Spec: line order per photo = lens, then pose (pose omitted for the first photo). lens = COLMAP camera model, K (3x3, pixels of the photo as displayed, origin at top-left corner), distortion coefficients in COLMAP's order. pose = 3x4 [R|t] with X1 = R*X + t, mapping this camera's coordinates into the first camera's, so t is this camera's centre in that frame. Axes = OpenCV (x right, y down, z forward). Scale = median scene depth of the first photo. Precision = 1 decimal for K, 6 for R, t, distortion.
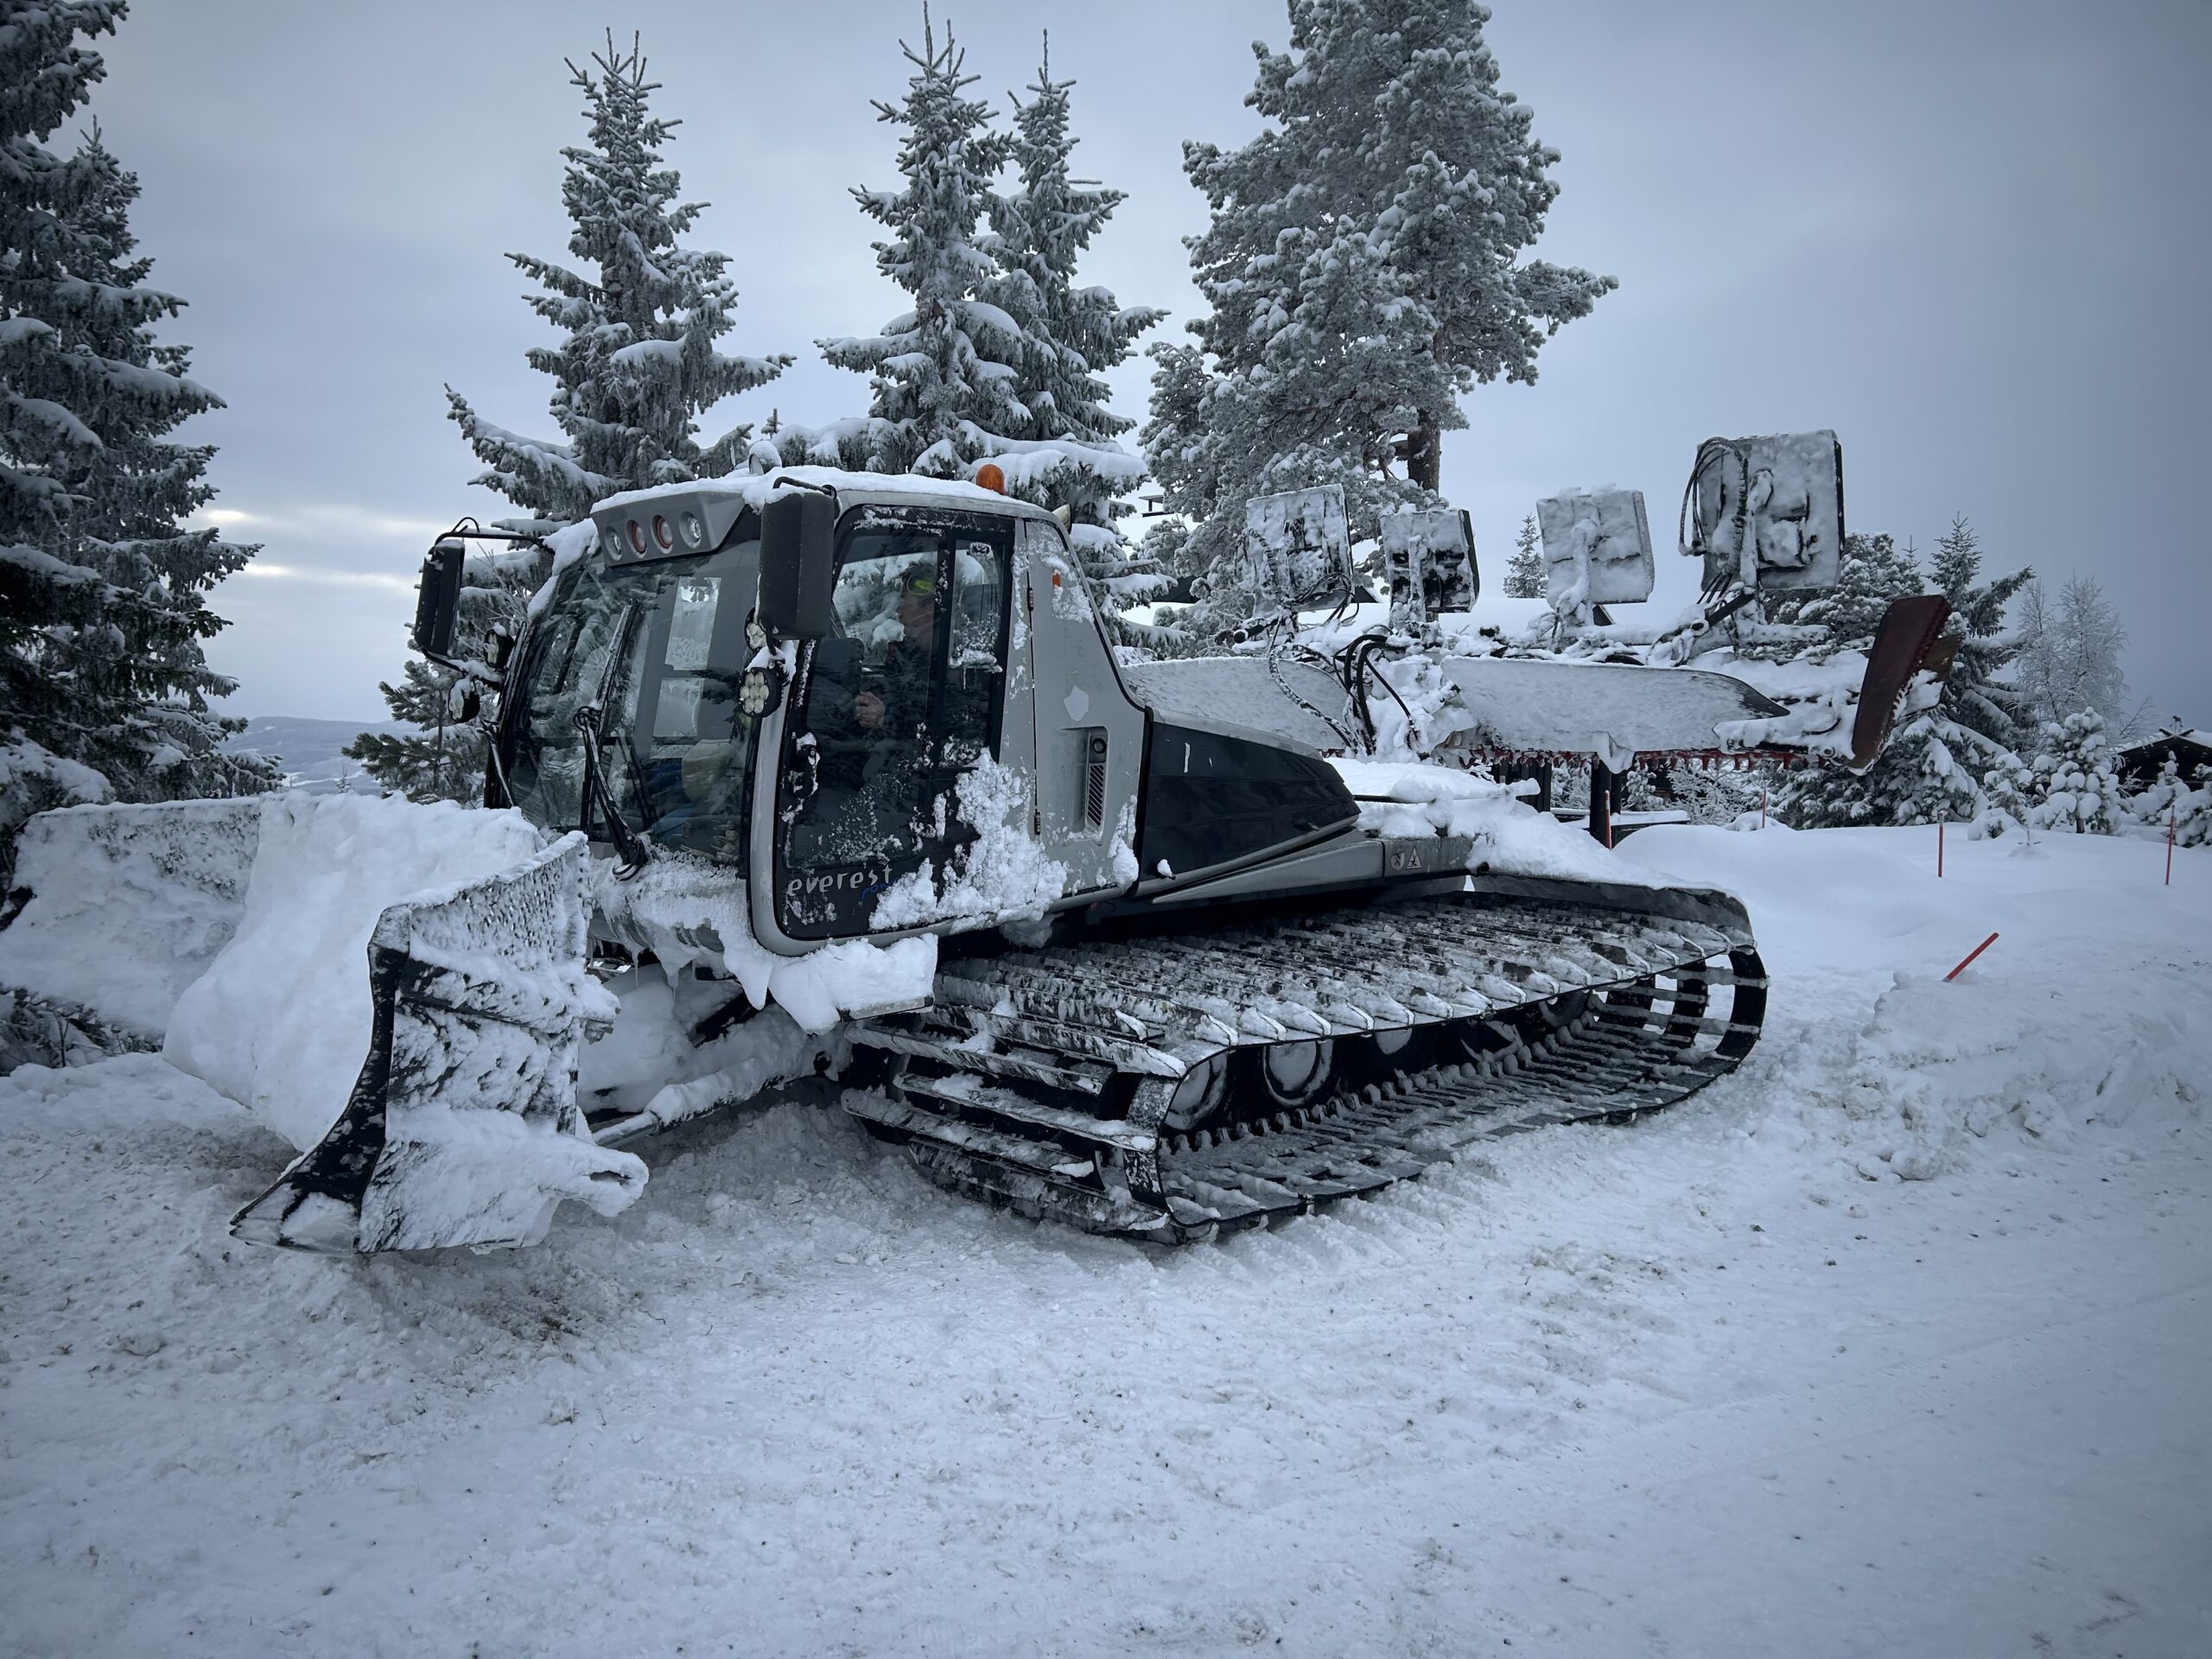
lens RADIAL K [[1654.9, 0, 1084.3], [0, 1654.9, 826.8], [0, 0, 1]] dist [0.072475, -0.082948]
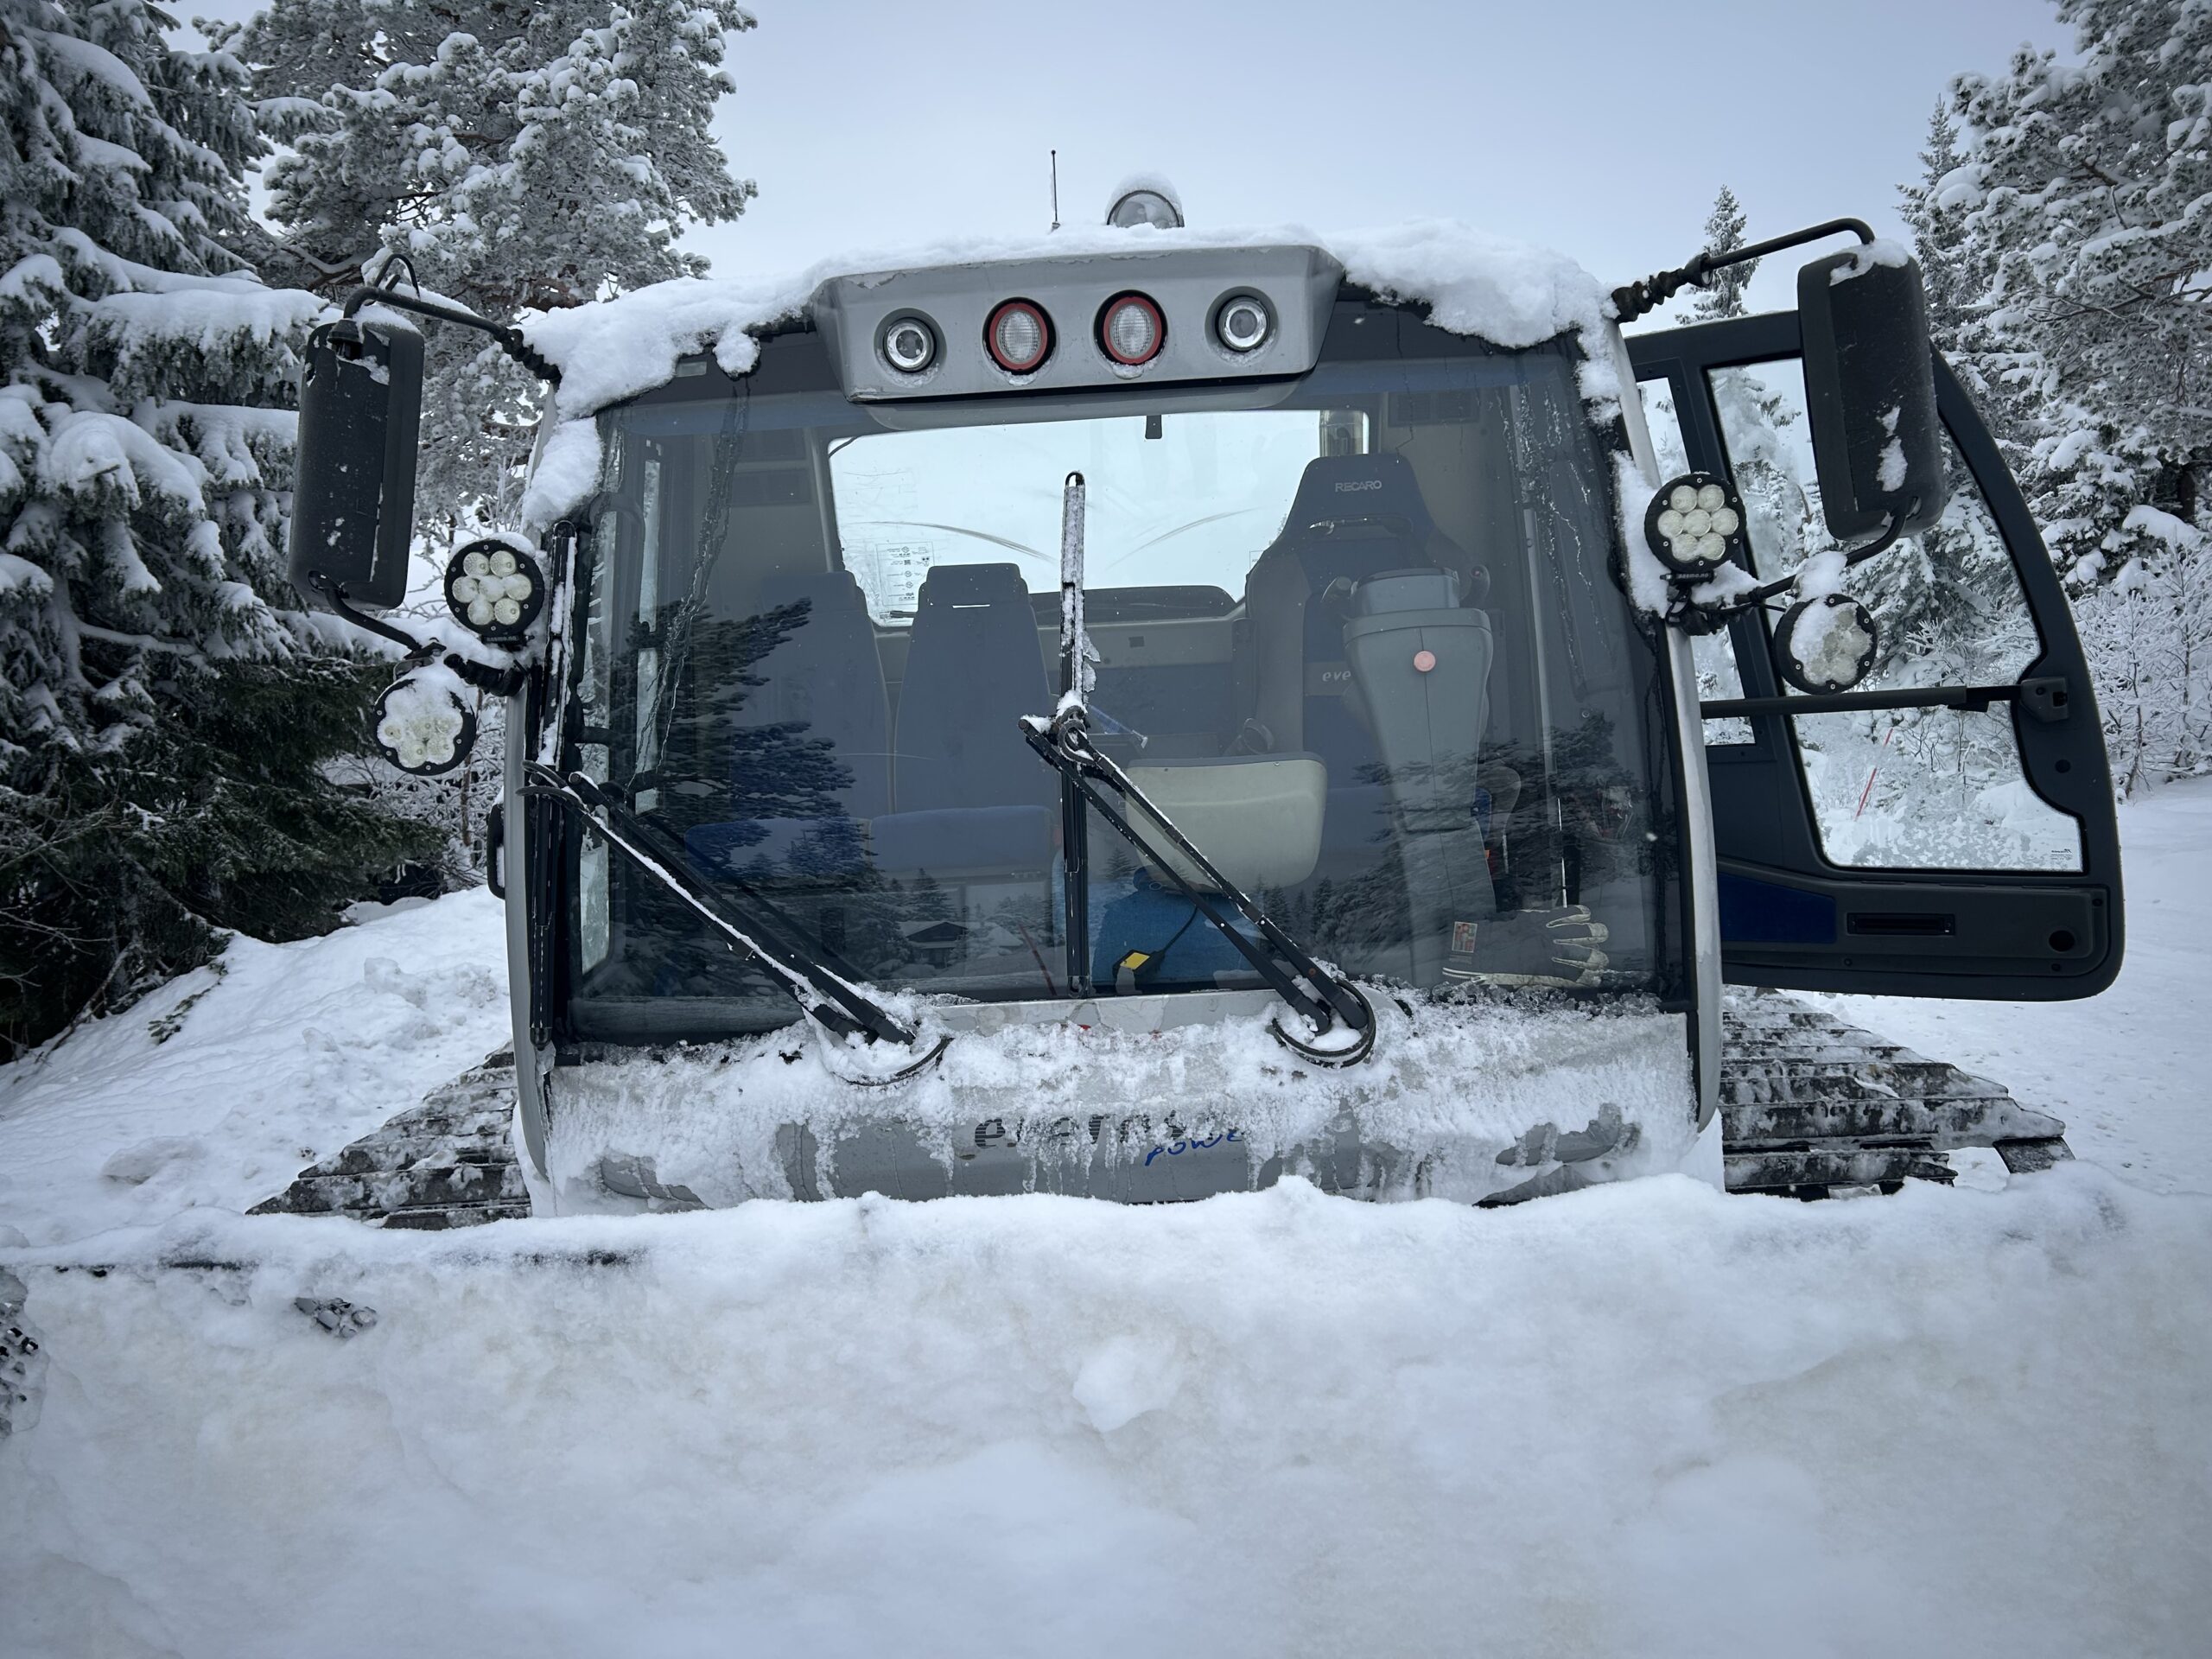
lens RADIAL K [[1654.9, 0, 1084.3], [0, 1654.9, 826.8], [0, 0, 1]] dist [0.072475, -0.082948]
pose [[0.694581, -0.108905, 0.711123, -0.272395], [0.095439, 0.993688, 0.058960, -0.028863], [-0.713055, 0.026917, 0.700591, 0.313075]]
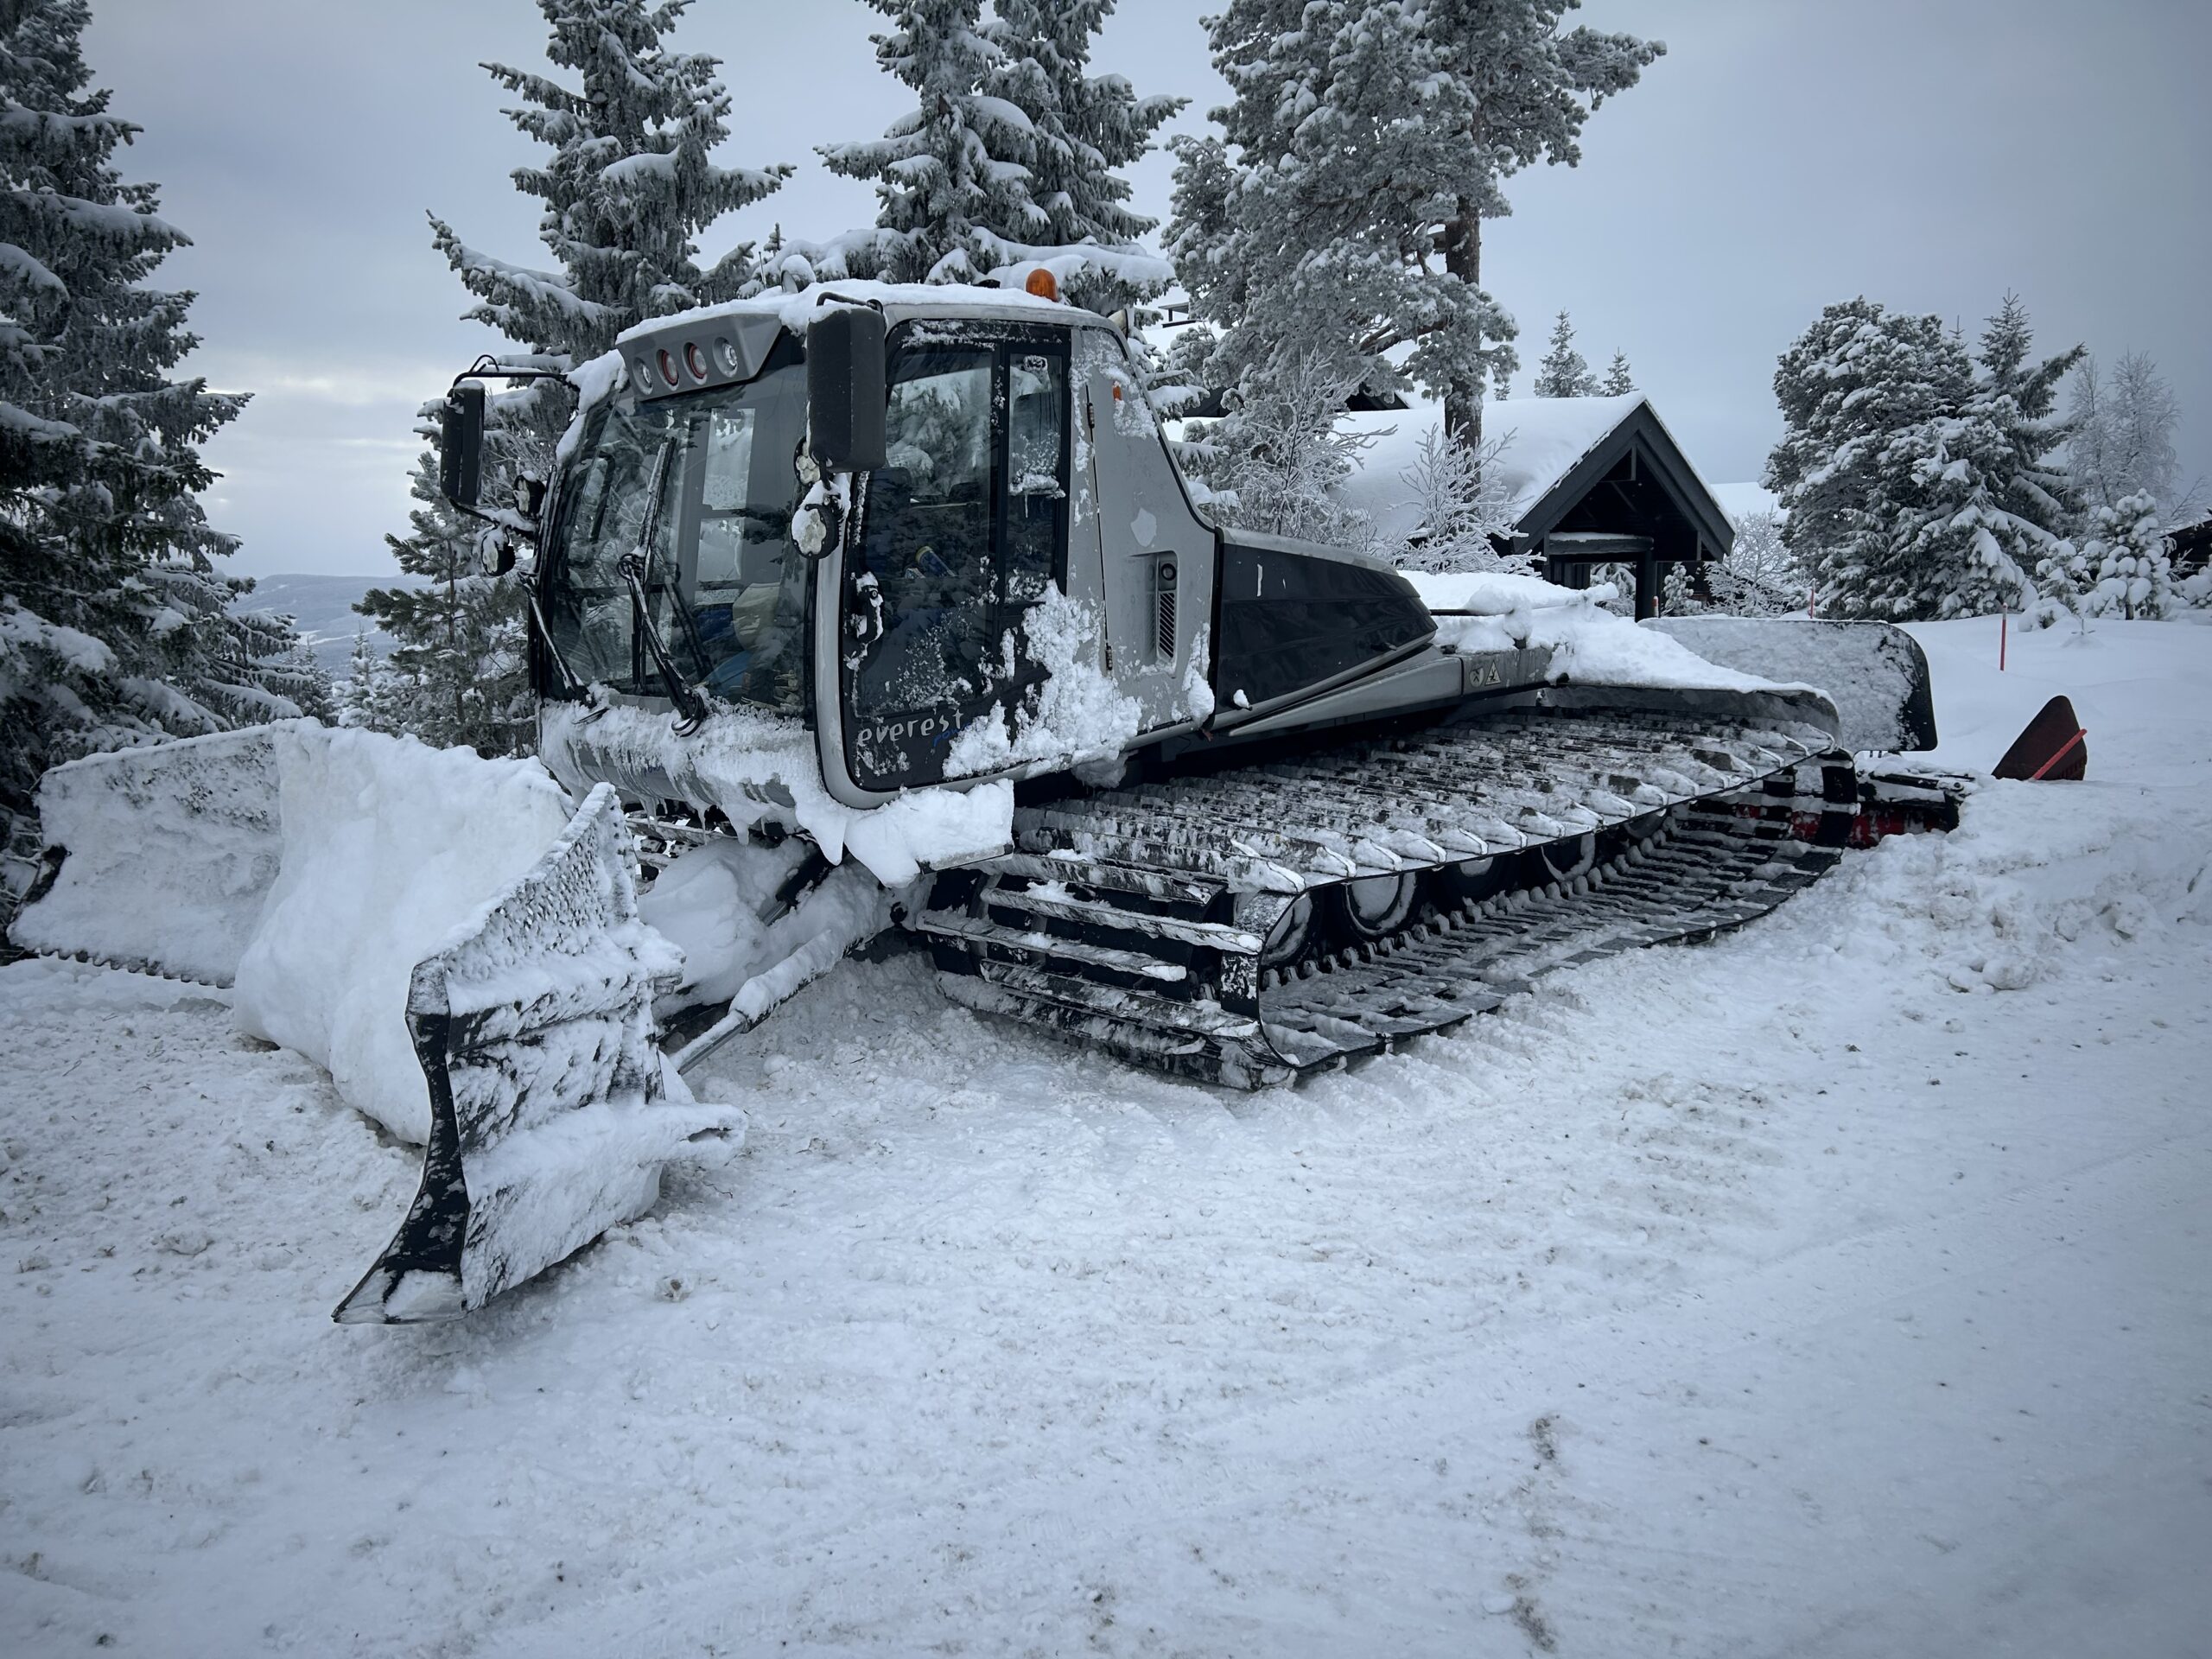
lens RADIAL K [[1668.6, 0, 1106.0], [0, 1668.6, 829.5], [0, 0, 1]] dist [0.026162, -0.004487]
pose [[0.999205, -0.039311, -0.006695, -0.006683], [0.039794, 0.993790, 0.103915, -0.001179], [0.002568, -0.104098, 0.994564, 0.020998]]
